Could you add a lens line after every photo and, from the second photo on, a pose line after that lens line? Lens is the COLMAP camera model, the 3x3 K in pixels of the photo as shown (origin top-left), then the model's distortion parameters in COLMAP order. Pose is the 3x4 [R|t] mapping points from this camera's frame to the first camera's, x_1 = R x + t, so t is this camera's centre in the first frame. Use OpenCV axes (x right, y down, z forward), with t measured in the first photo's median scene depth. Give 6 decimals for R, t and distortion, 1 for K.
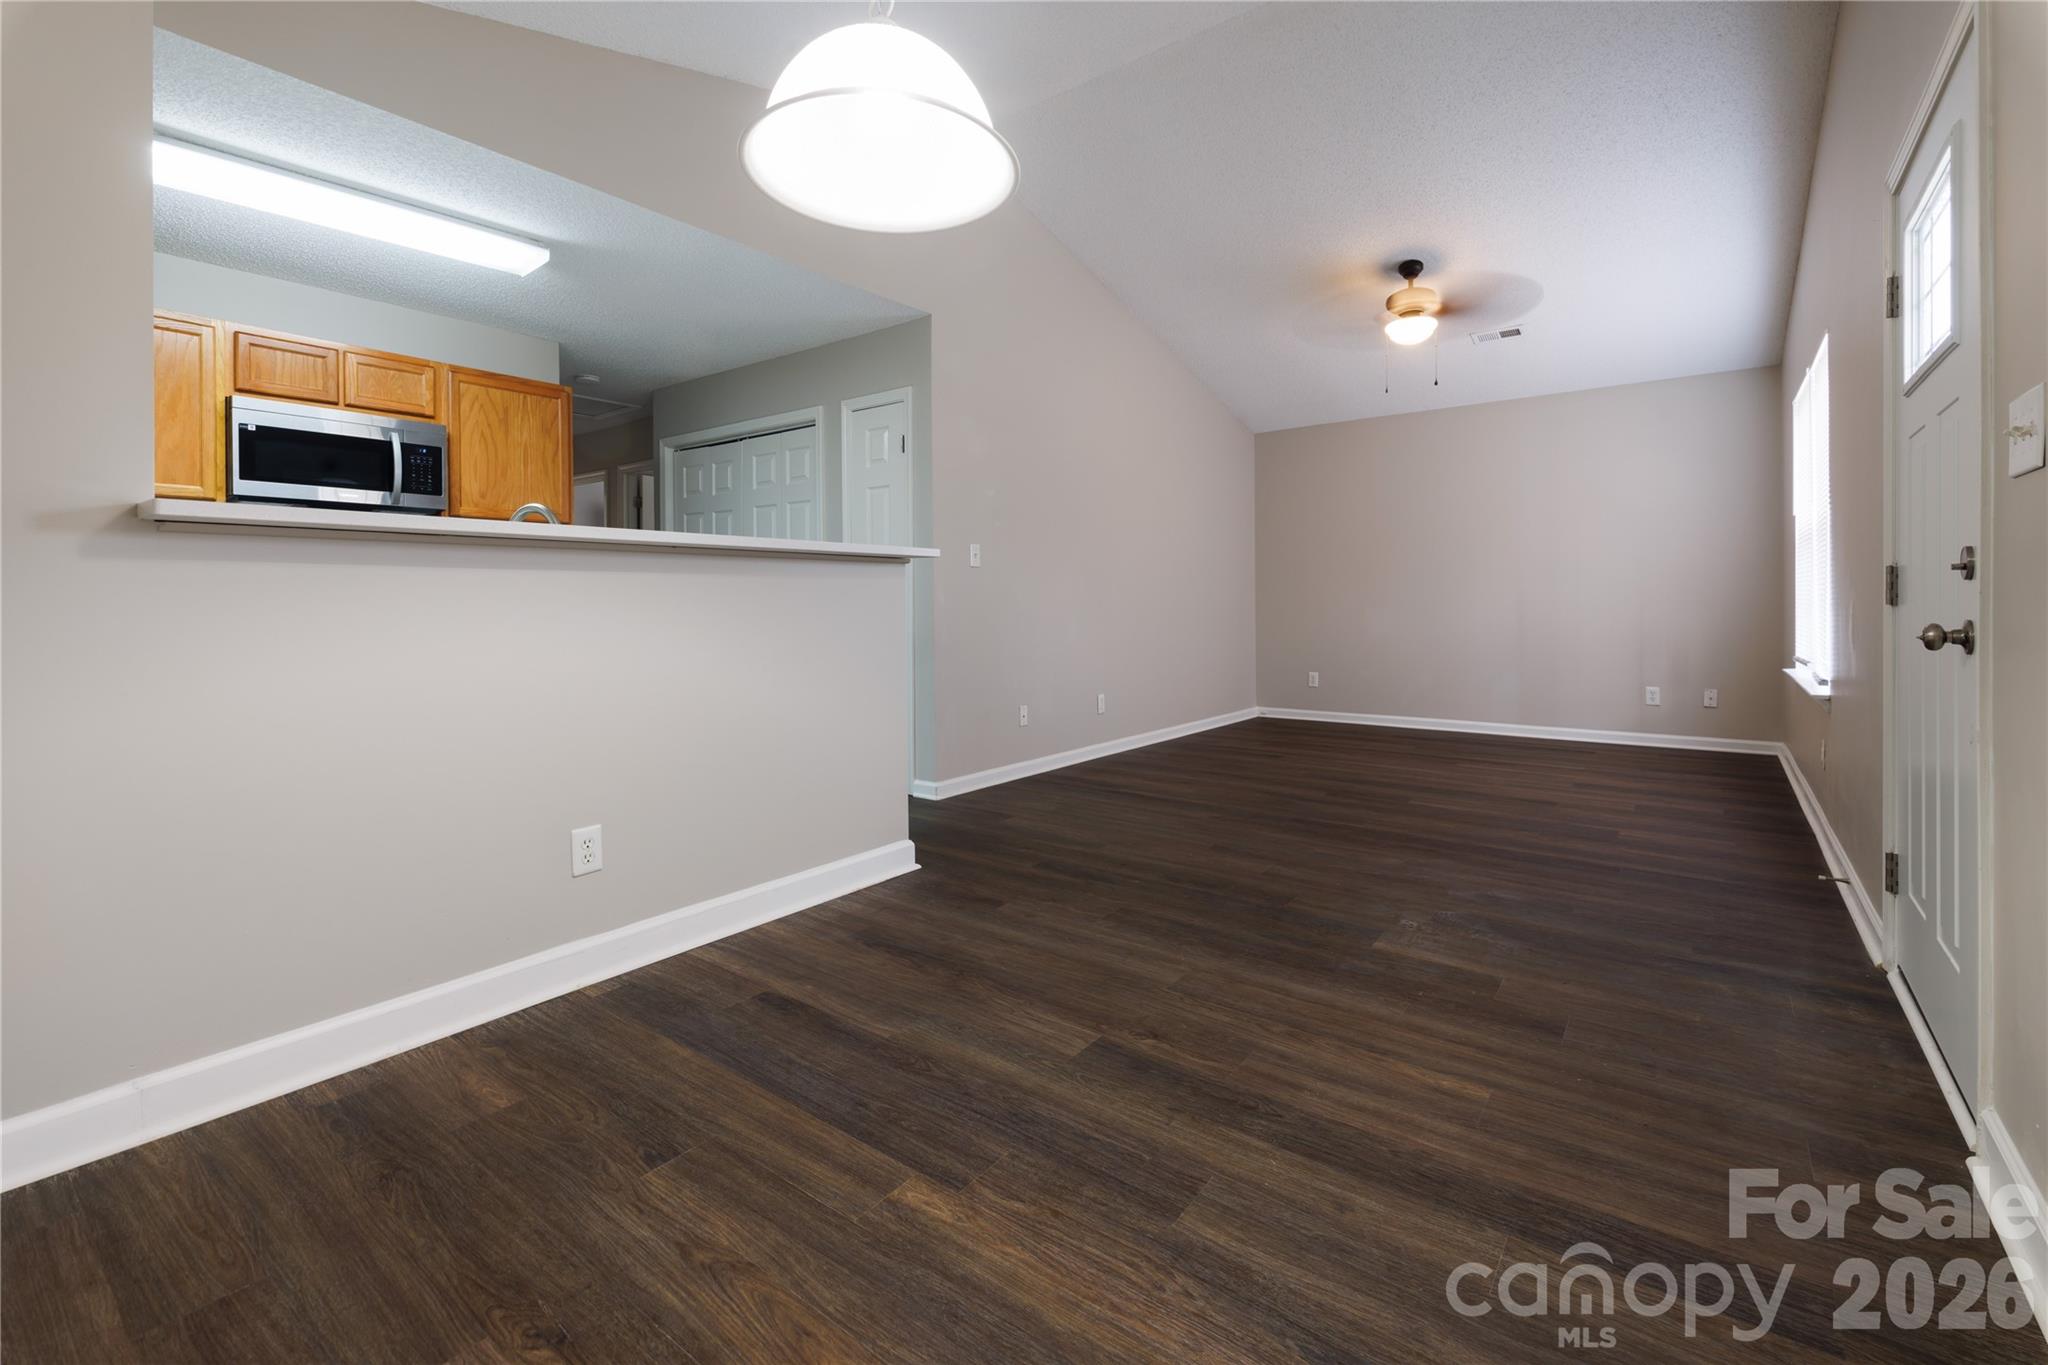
lens RADIAL K [[867.8, 0, 1038.1], [0, 867.8, 603.7], [0, 0, 1]] dist [0.002931, -0.003286]
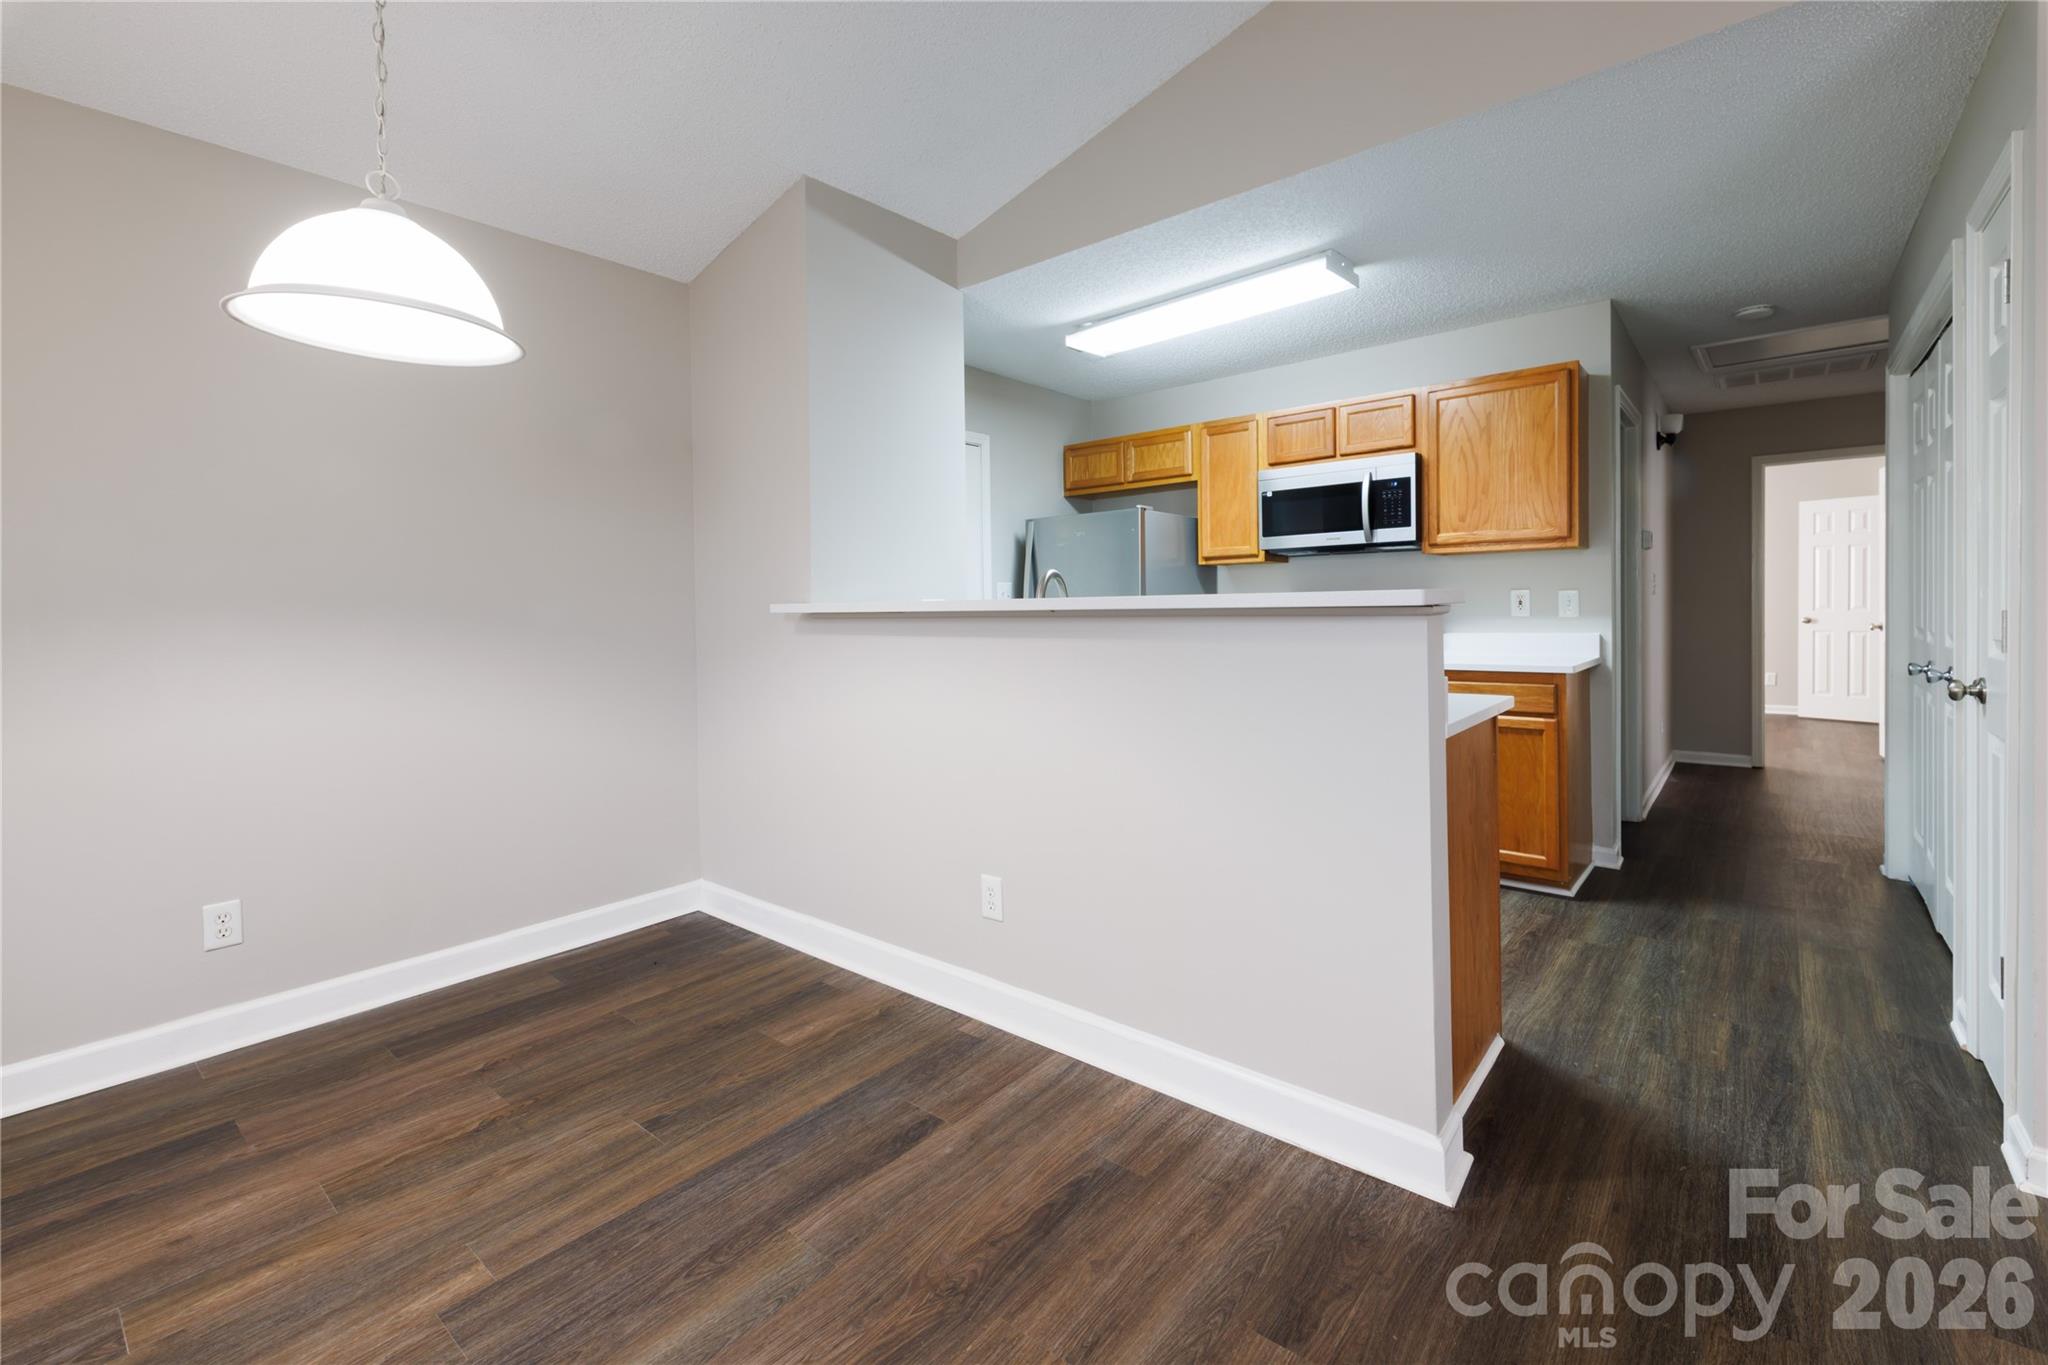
lens RADIAL K [[867.8, 0, 1032.7], [0, 867.8, 625.5], [0, 0, 1]] dist [0.002931, -0.003286]
pose [[-0.047796, 0.024236, -0.998563, 0.481624], [0.014317, 0.999620, 0.023576, -0.068291], [0.998755, -0.013170, -0.048125, 0.991565]]
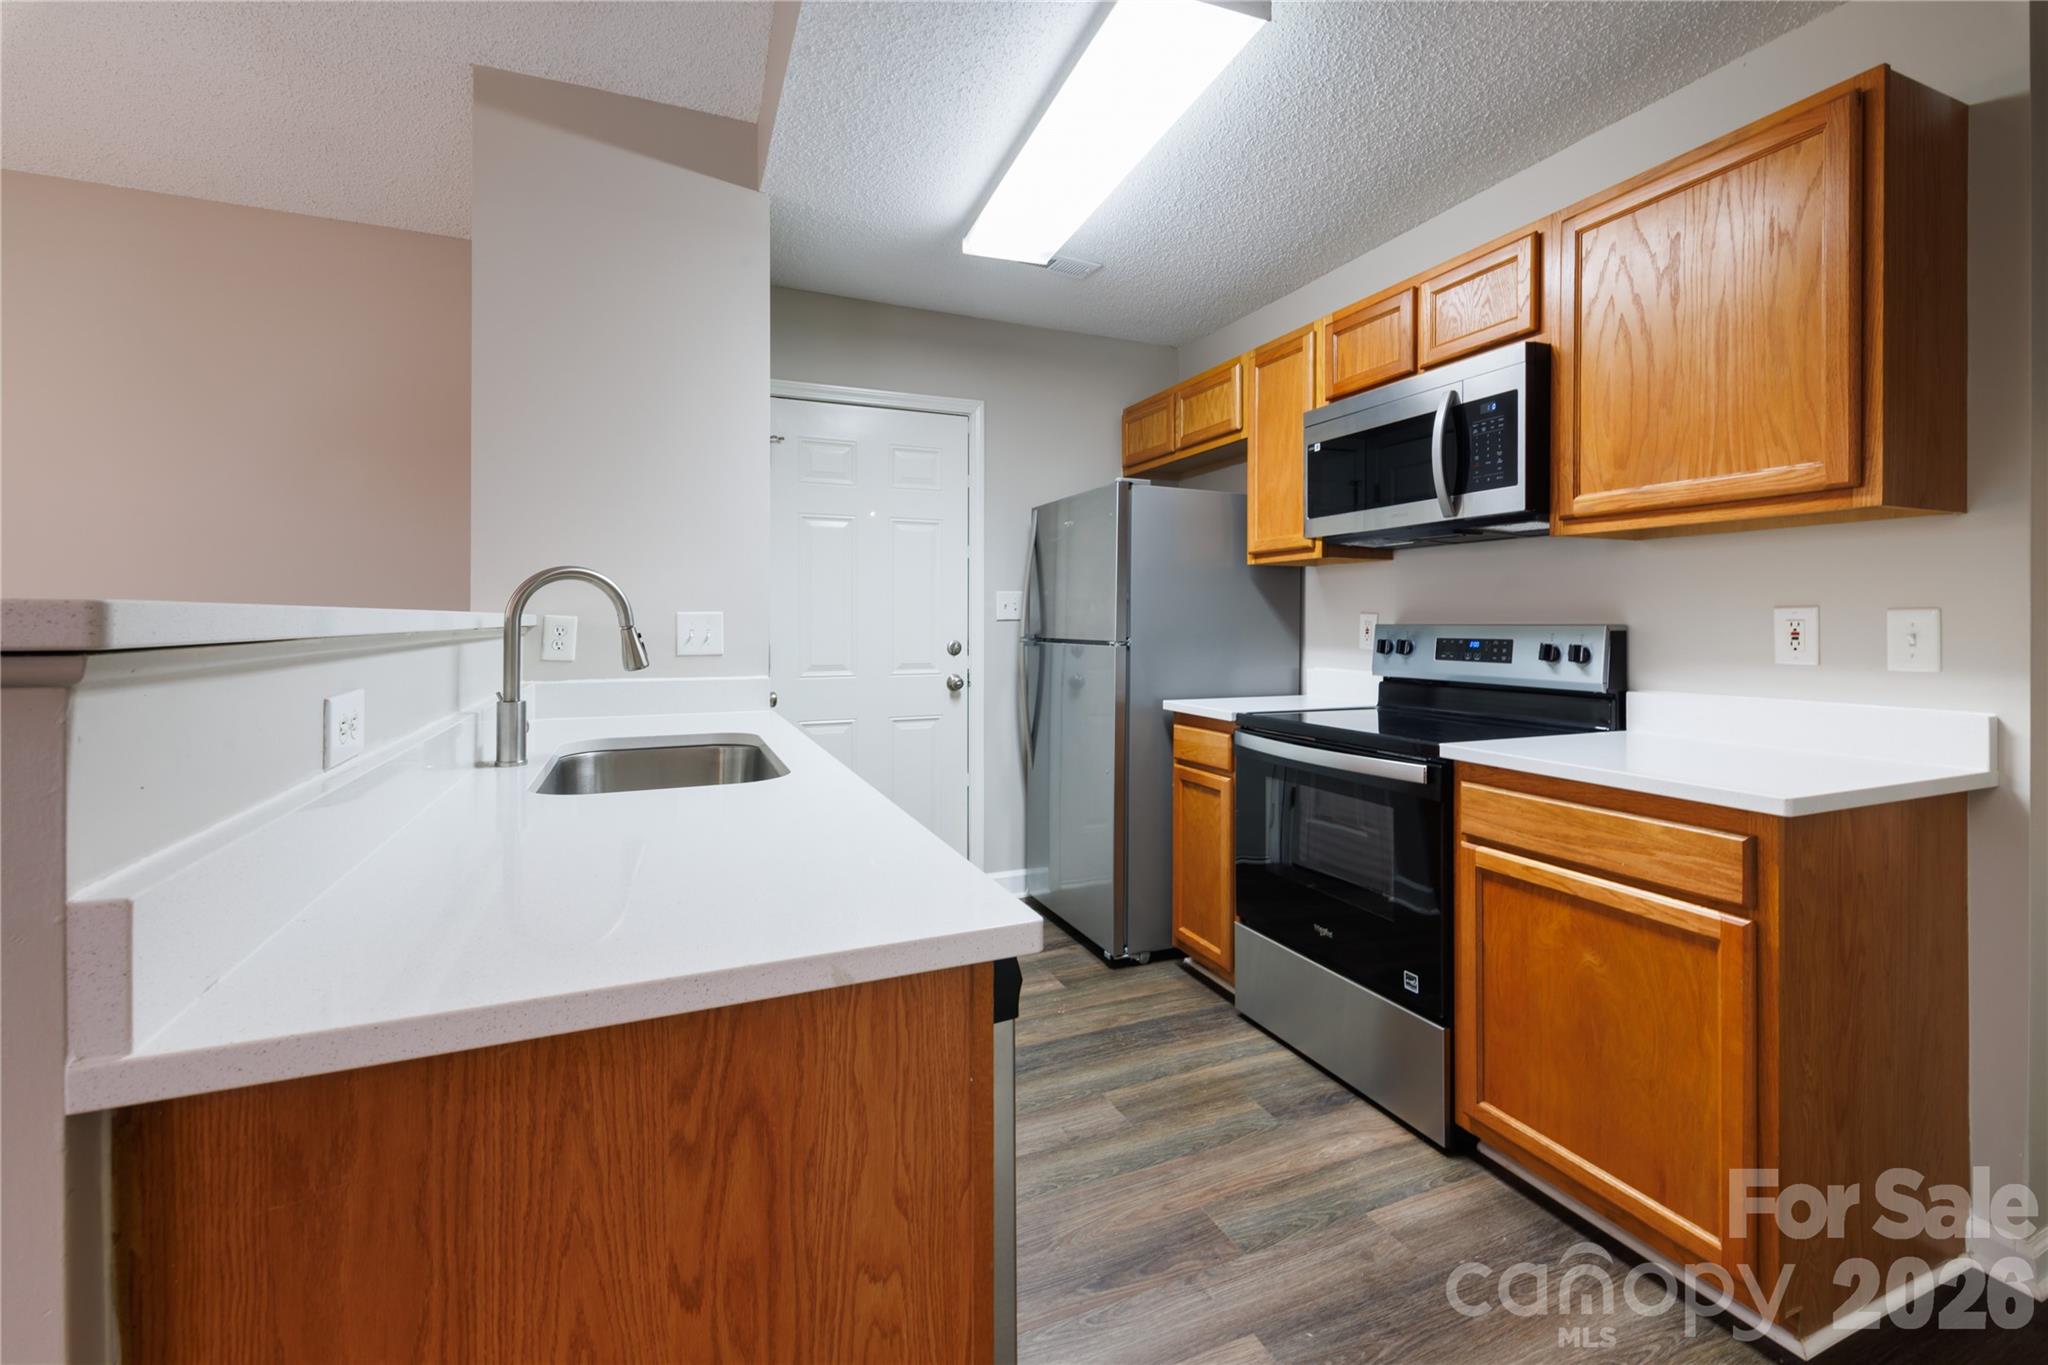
lens RADIAL K [[867.8, 0, 1039.1], [0, 867.8, 625.3], [0, 0, 1]] dist [0.002931, -0.003286]
pose [[-0.485003, 0.006777, -0.874486, -0.173640], [0.000161, 0.999971, 0.007660, -0.074198], [0.874513, 0.003574, -0.484989, 1.591680]]
